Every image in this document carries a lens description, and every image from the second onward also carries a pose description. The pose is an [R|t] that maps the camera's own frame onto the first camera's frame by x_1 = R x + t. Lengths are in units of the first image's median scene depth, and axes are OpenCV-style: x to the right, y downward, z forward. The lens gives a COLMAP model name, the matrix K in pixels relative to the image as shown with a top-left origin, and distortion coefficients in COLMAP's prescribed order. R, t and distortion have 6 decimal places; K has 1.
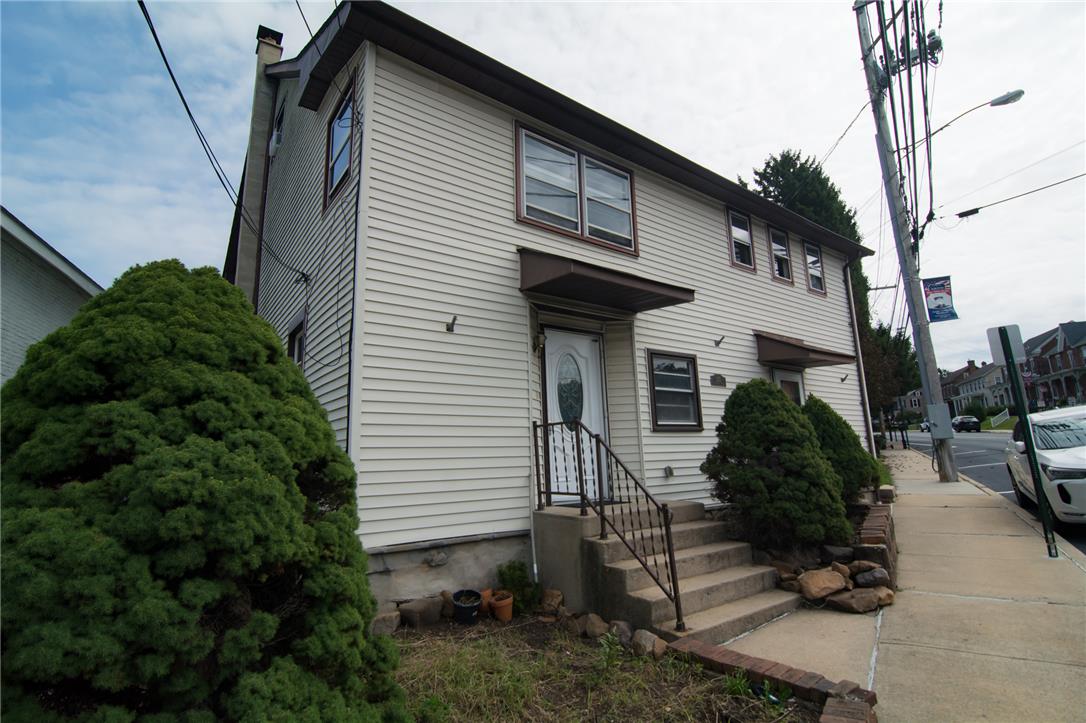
lens RADIAL K [[521.9, 0, 548.2], [0, 521.9, 357.0], [0, 0, 1]] dist [-0.005072, -0.012436]
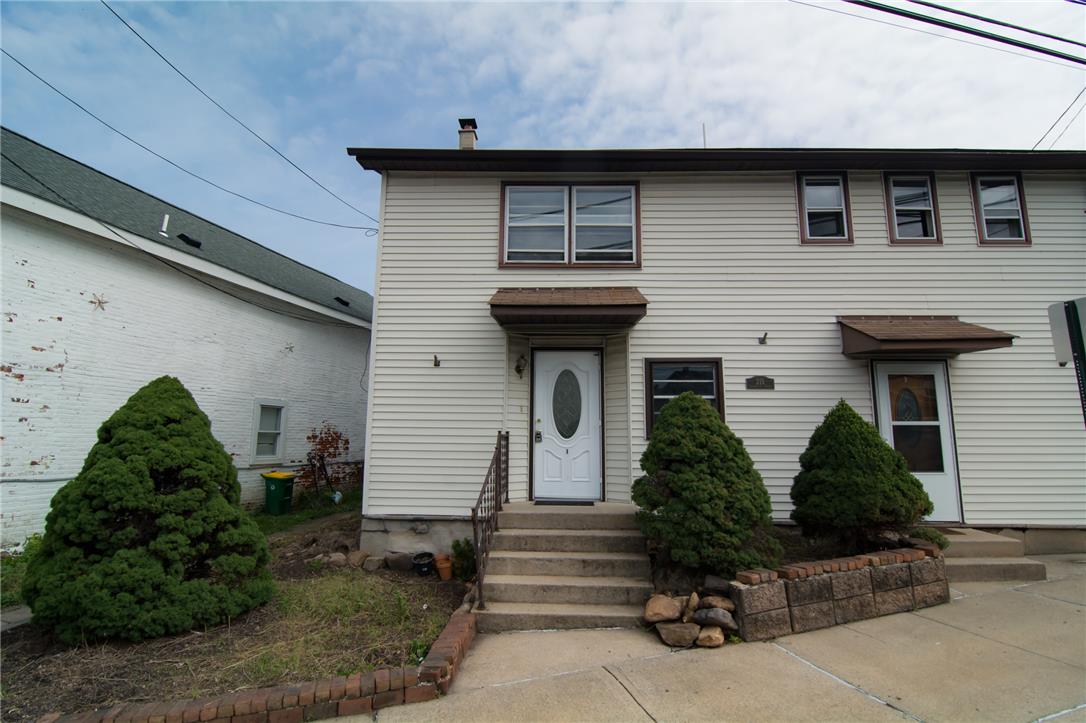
lens RADIAL K [[521.9, 0, 548.2], [0, 521.9, 357.0], [0, 0, 1]] dist [-0.005072, -0.012436]
pose [[0.779696, -0.061824, -0.623098, 0.763332], [0.089465, 0.995903, 0.013135, -0.055366], [0.619734, -0.065987, 0.782033, 0.094750]]
